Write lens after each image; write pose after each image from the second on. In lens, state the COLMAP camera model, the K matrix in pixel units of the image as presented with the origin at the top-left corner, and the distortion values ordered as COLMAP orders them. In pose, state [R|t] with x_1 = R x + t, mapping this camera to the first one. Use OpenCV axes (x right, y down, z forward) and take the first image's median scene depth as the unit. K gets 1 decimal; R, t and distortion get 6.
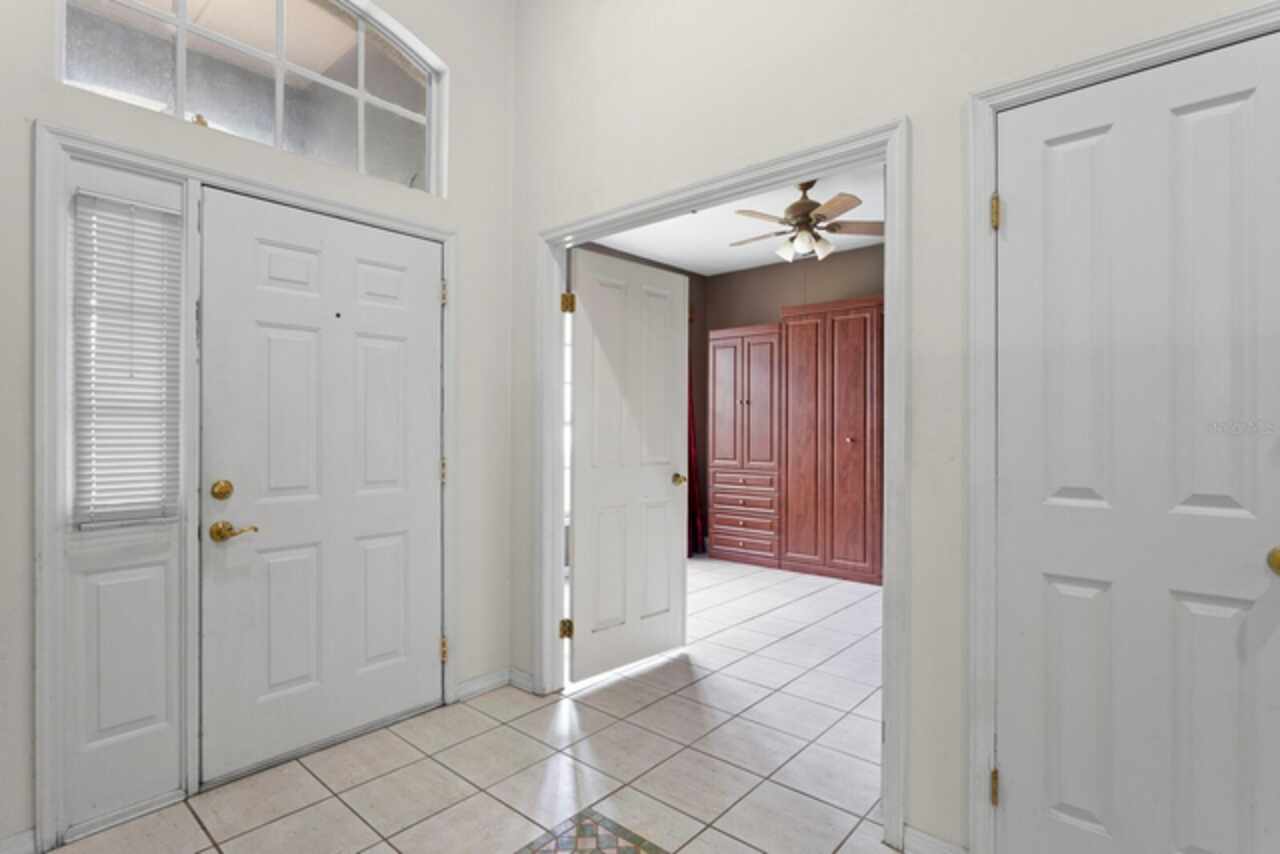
lens RADIAL K [[640.3, 0, 637.5], [0, 640.3, 425.9], [0, 0, 1]] dist [-0.000030, 0.000016]
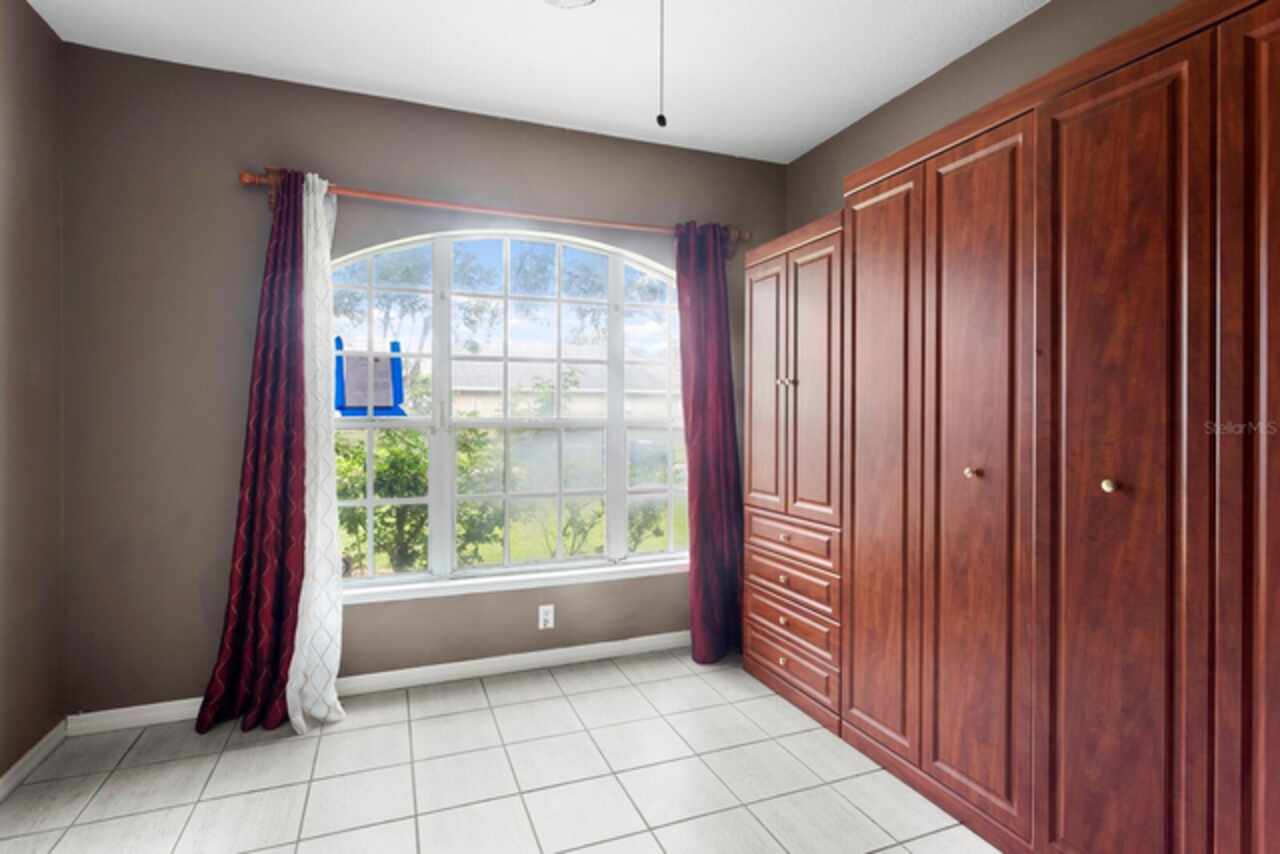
lens RADIAL K [[640.3, 0, 631.0], [0, 640.3, 421.8], [0, 0, 1]] dist [-0.000030, 0.000016]
pose [[0.899185, 0.000056, -0.437568, 0.285705], [0.005775, 0.999911, 0.011994, -0.013669], [0.437530, -0.013312, 0.899105, 0.507343]]
